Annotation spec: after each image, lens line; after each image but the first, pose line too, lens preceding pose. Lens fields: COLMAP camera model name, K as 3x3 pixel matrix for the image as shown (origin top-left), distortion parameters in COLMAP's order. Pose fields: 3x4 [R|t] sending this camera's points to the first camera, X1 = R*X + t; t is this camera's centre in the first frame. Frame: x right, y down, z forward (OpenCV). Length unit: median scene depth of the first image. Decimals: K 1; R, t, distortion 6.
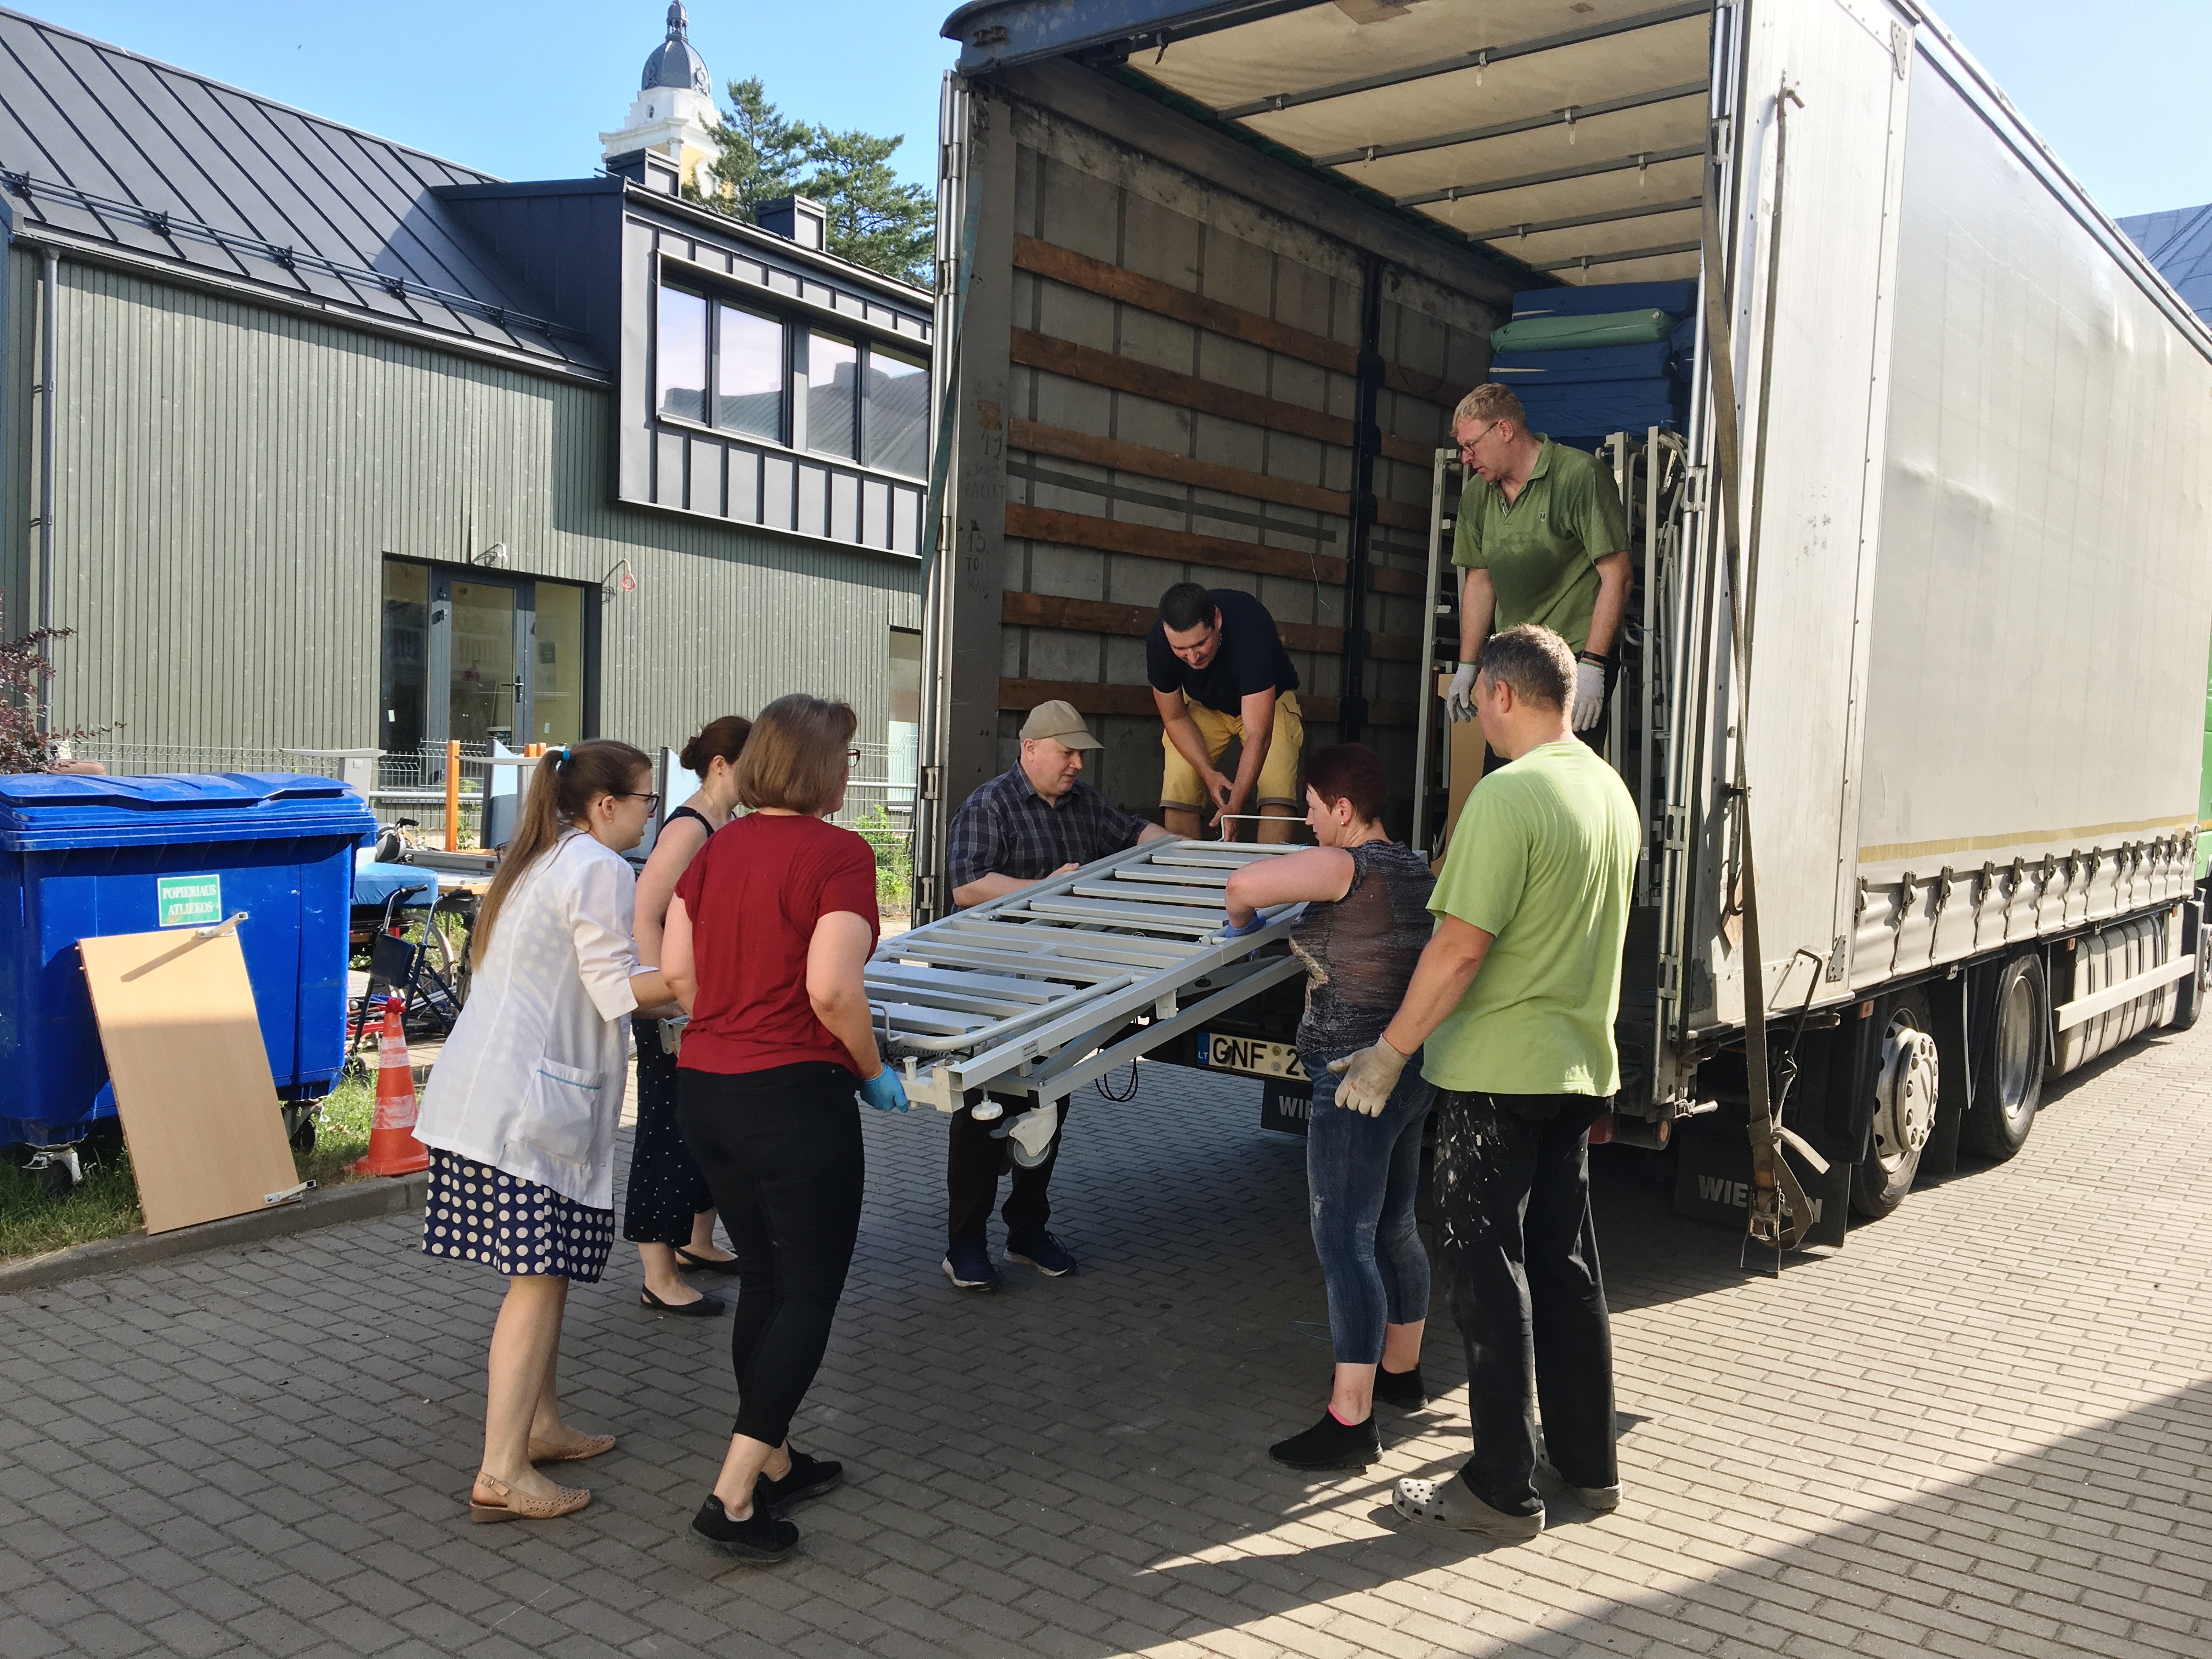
lens RADIAL K [[1851.1, 0, 1105.4], [0, 1851.1, 830.8], [0, 0, 1]] dist [0.068848, -0.097156]
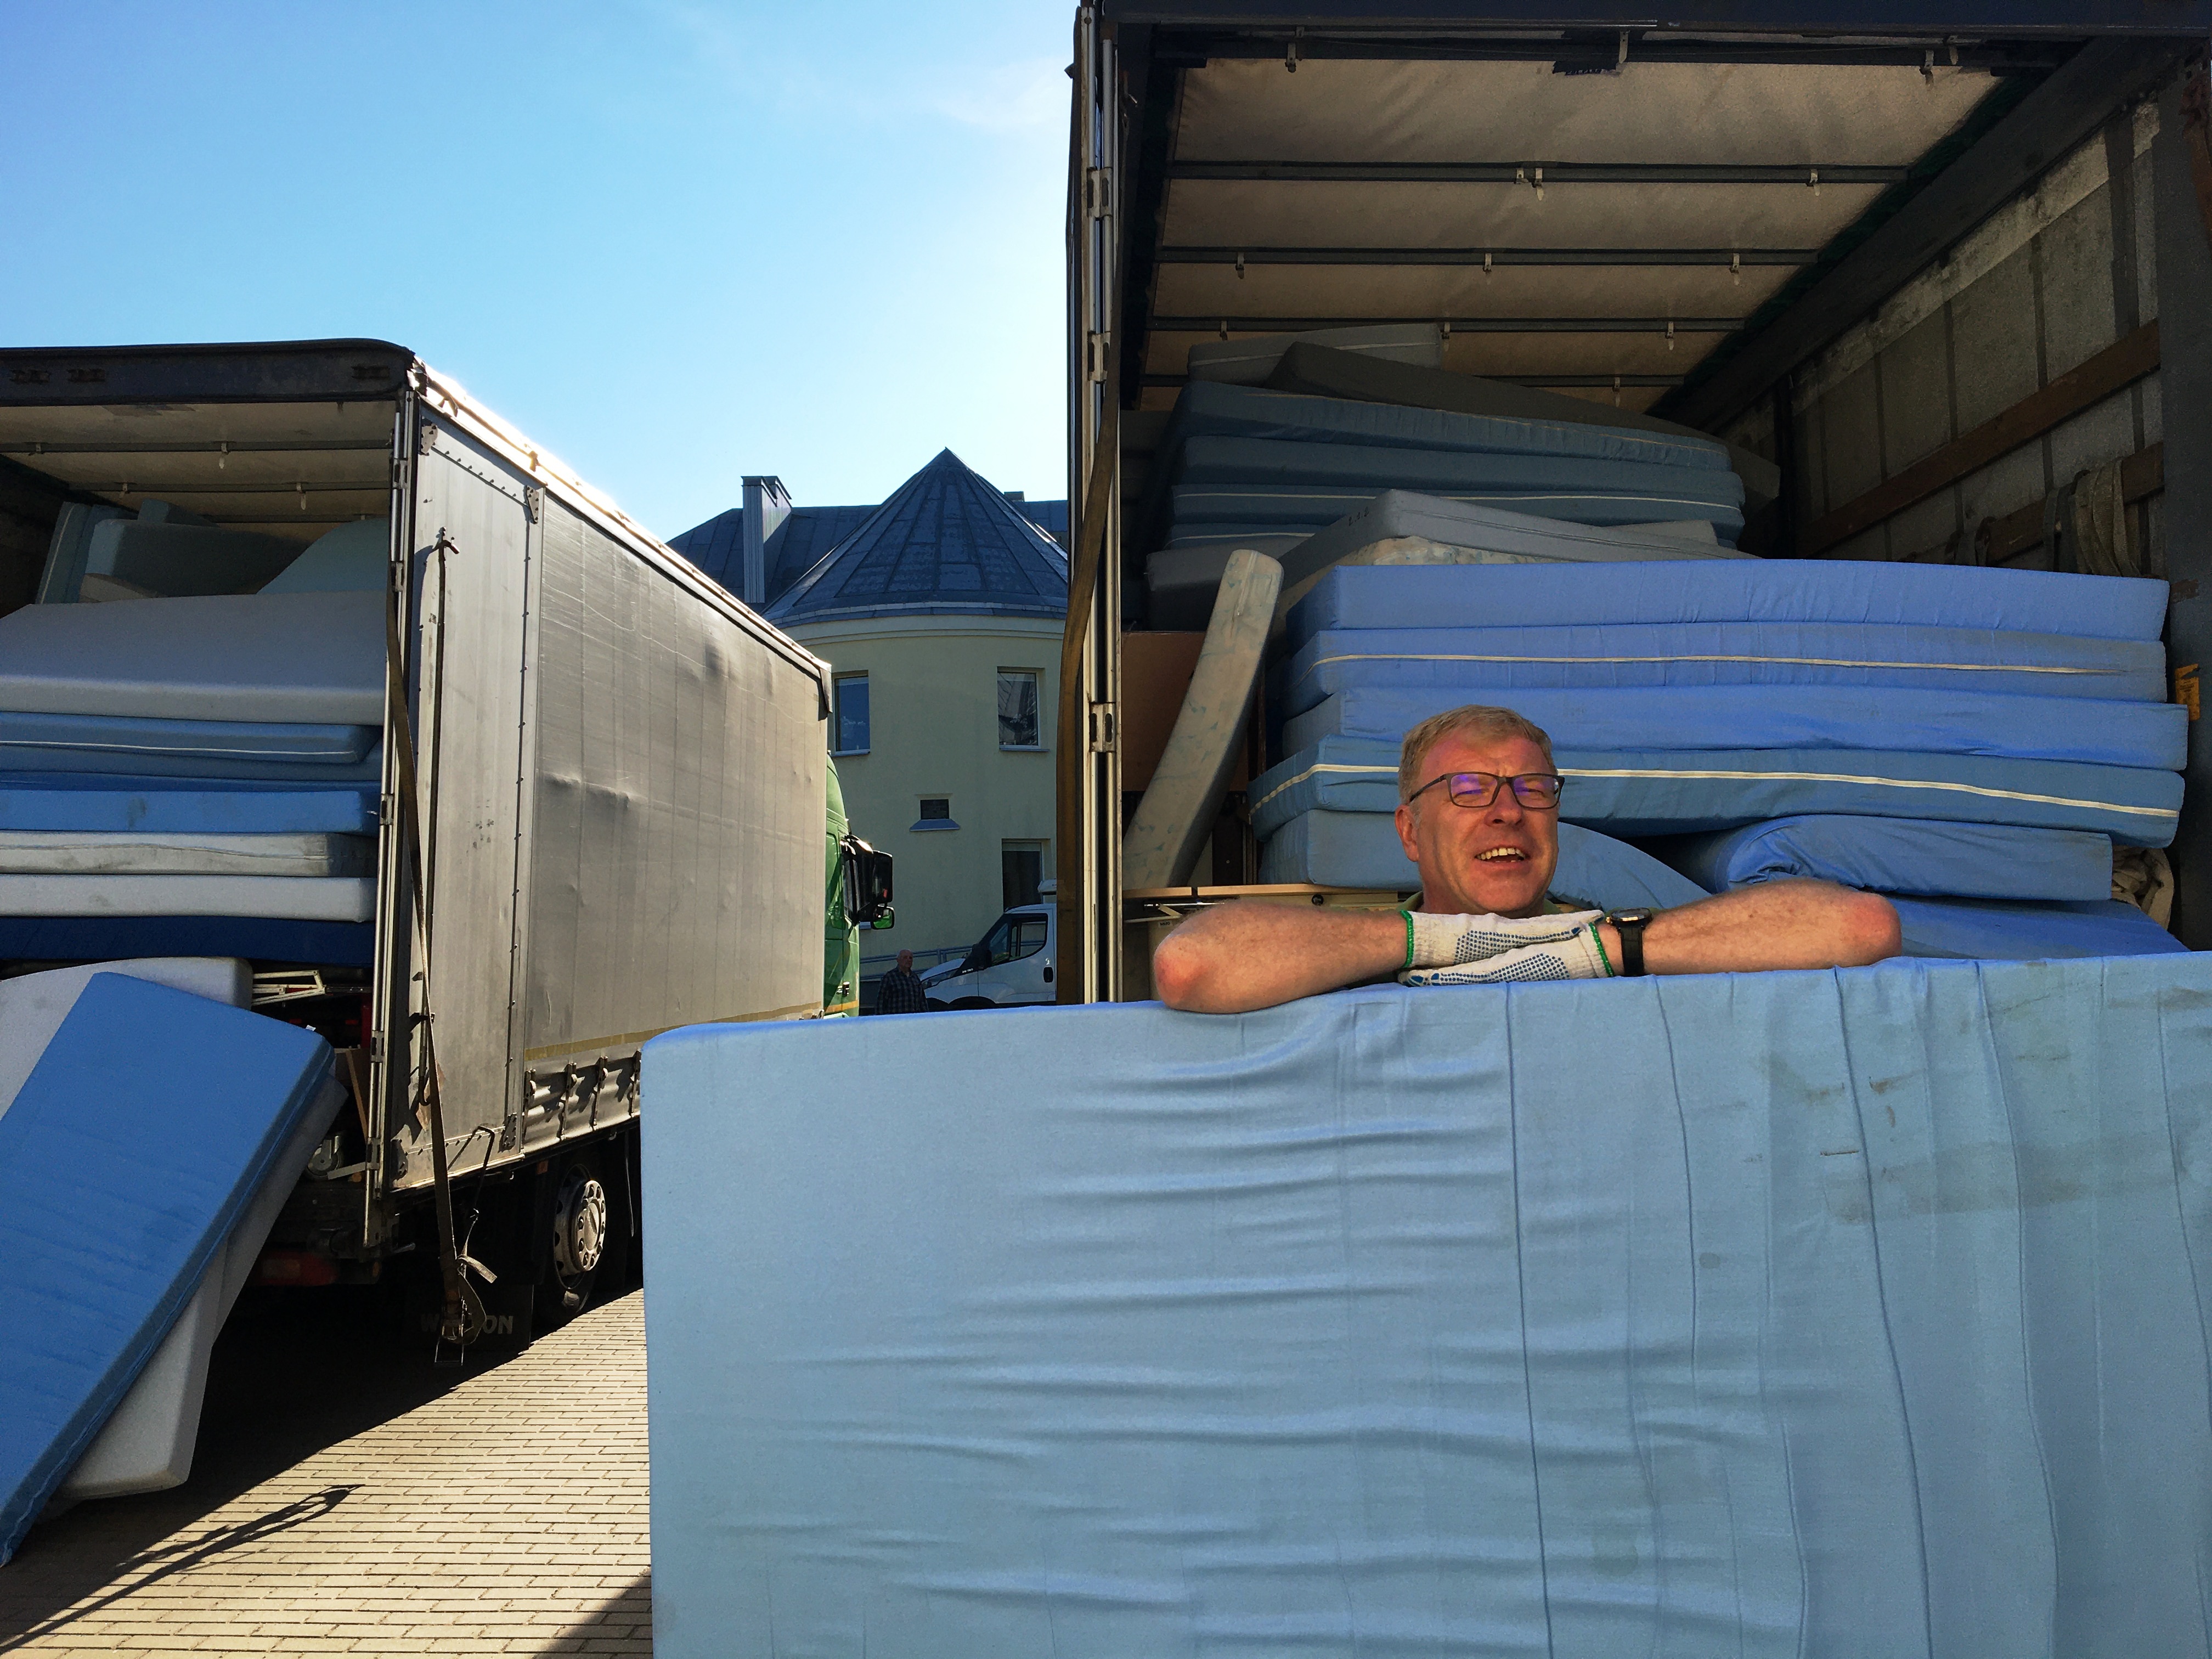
lens RADIAL K [[1851.1, 0, 1098.5], [0, 1851.1, 818.4], [0, 0, 1]] dist [0.068848, -0.097156]
pose [[0.816188, 0.008058, 0.577730, -0.050974], [0.056030, 0.994086, -0.093021, -0.008664], [-0.575063, 0.108293, 0.810910, -0.365212]]
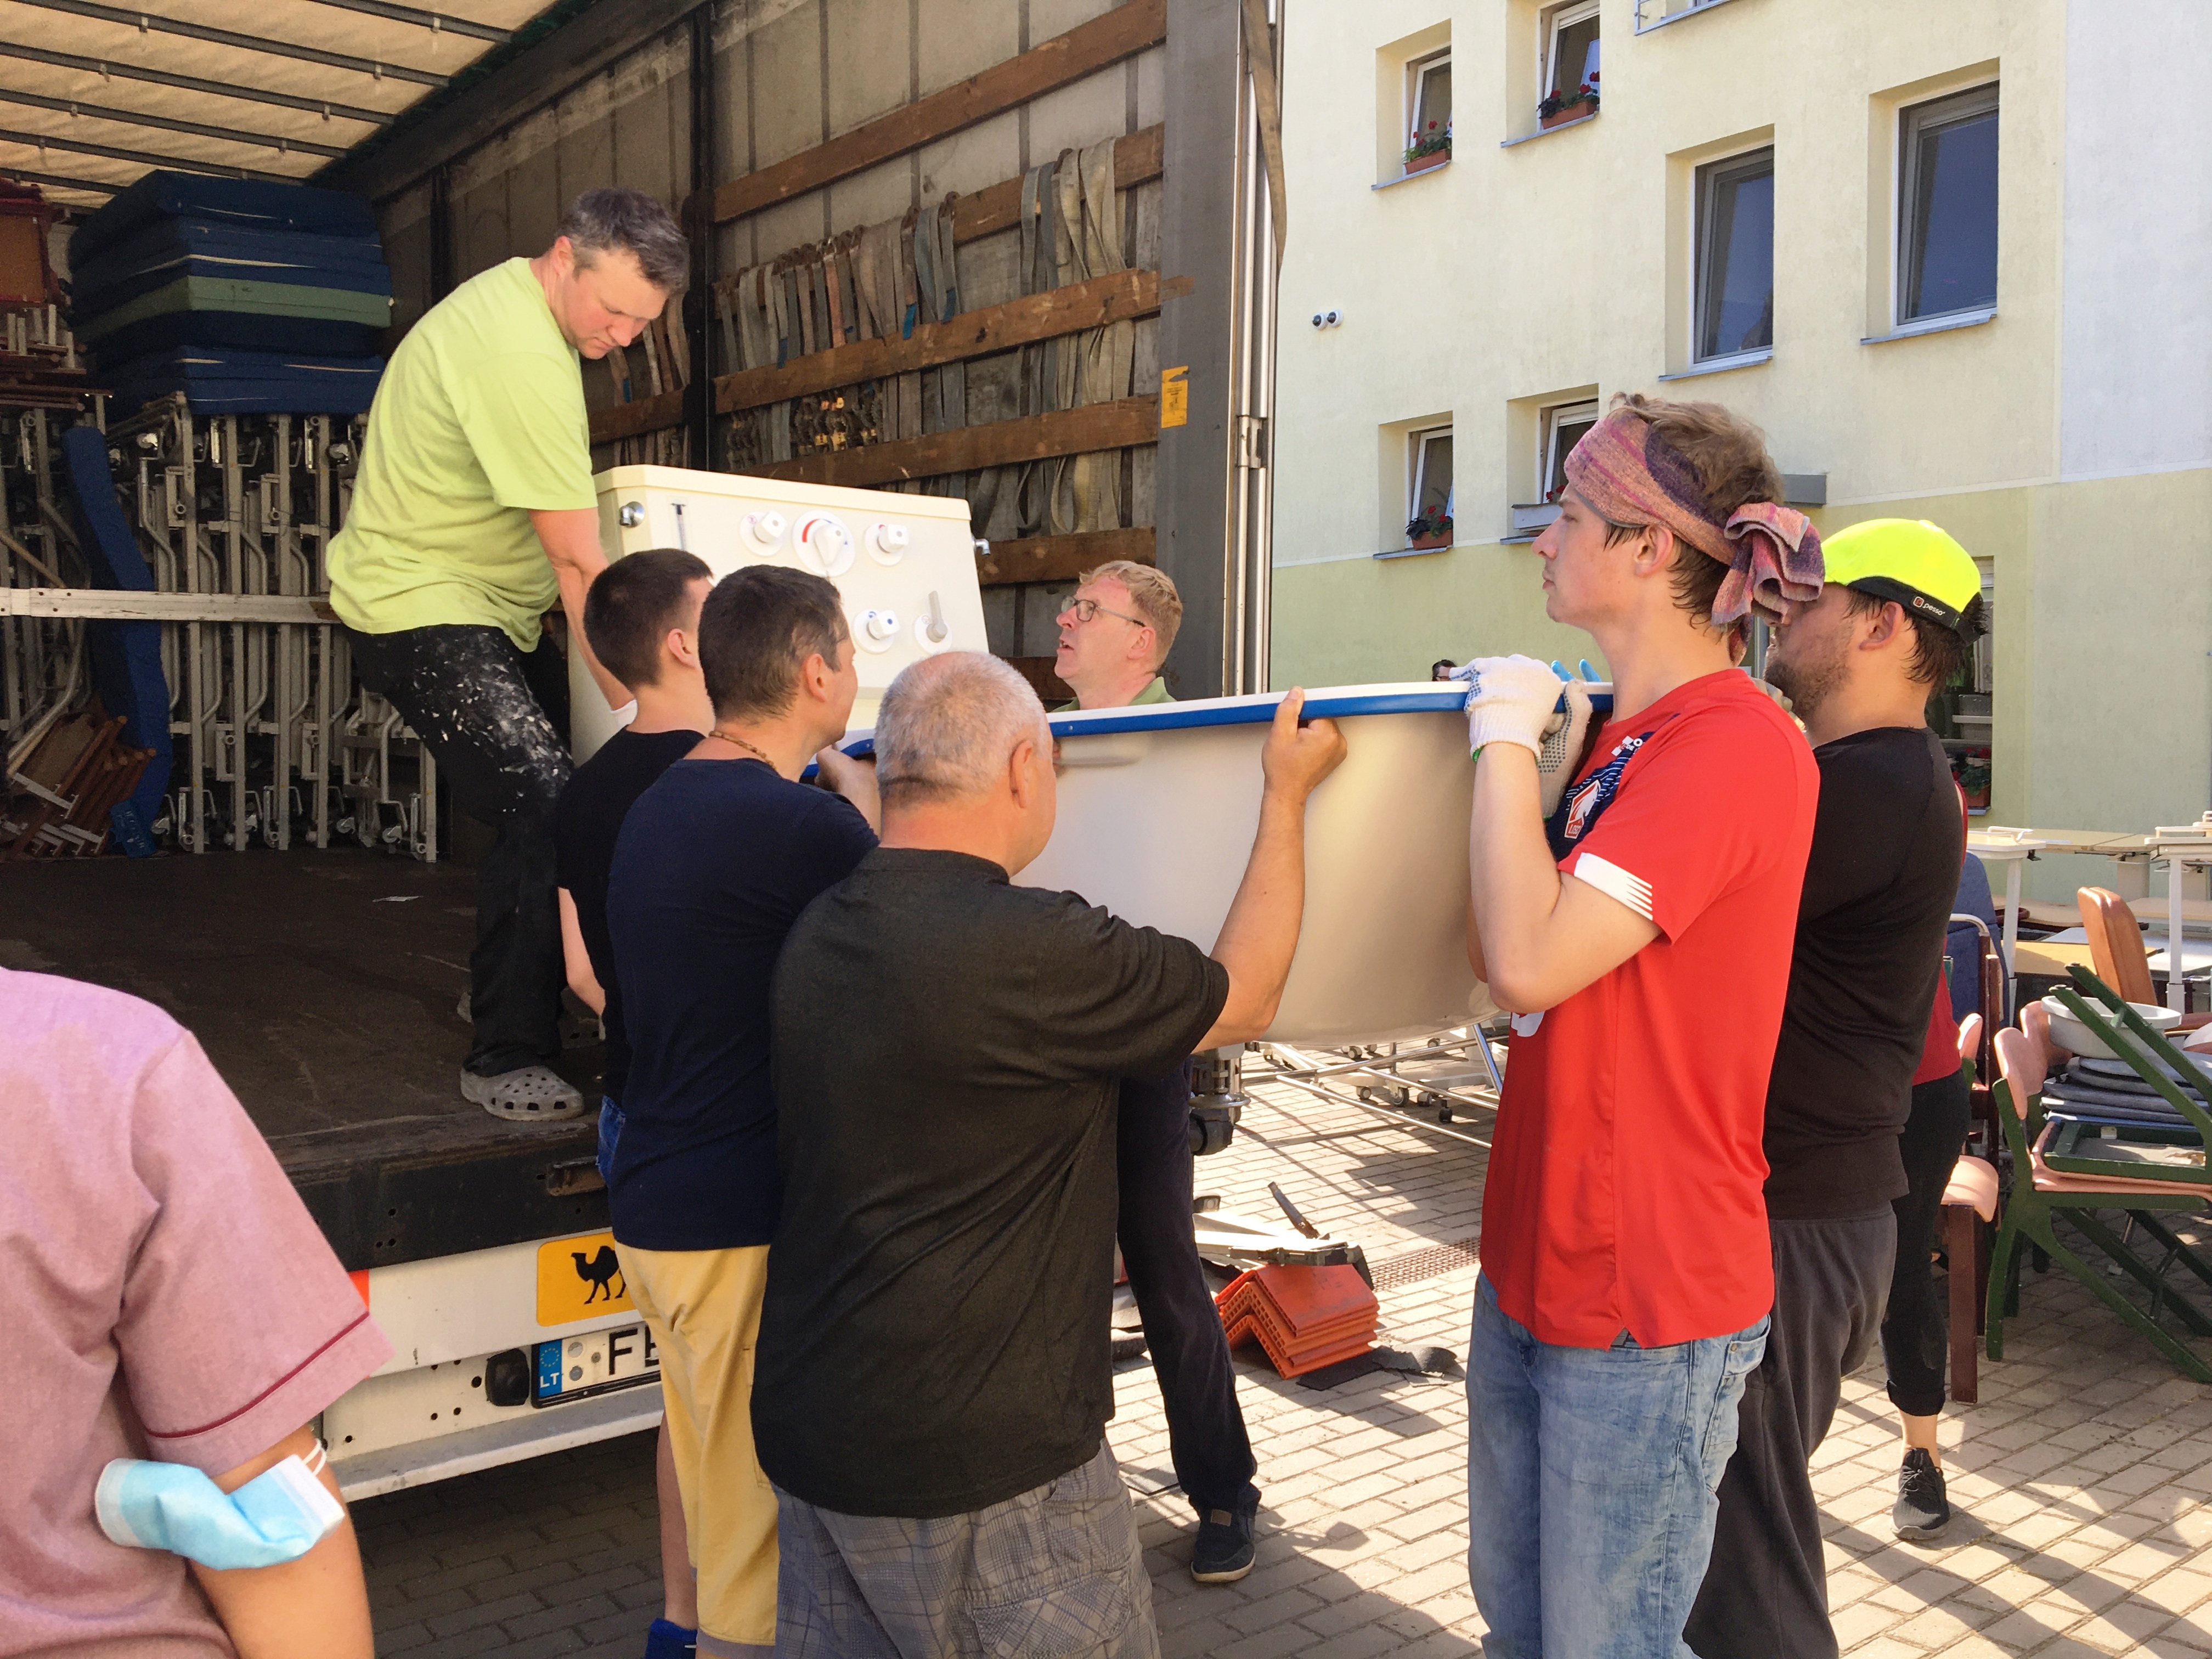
lens RADIAL K [[1851.1, 0, 1113.2], [0, 1851.1, 809.1], [0, 0, 1]] dist [0.068848, -0.097156]
pose [[0.296809, -0.091565, 0.950537, 0.021675], [0.044064, 0.995645, 0.082151, -0.004226], [-0.953920, 0.017501, 0.299551, -0.214967]]
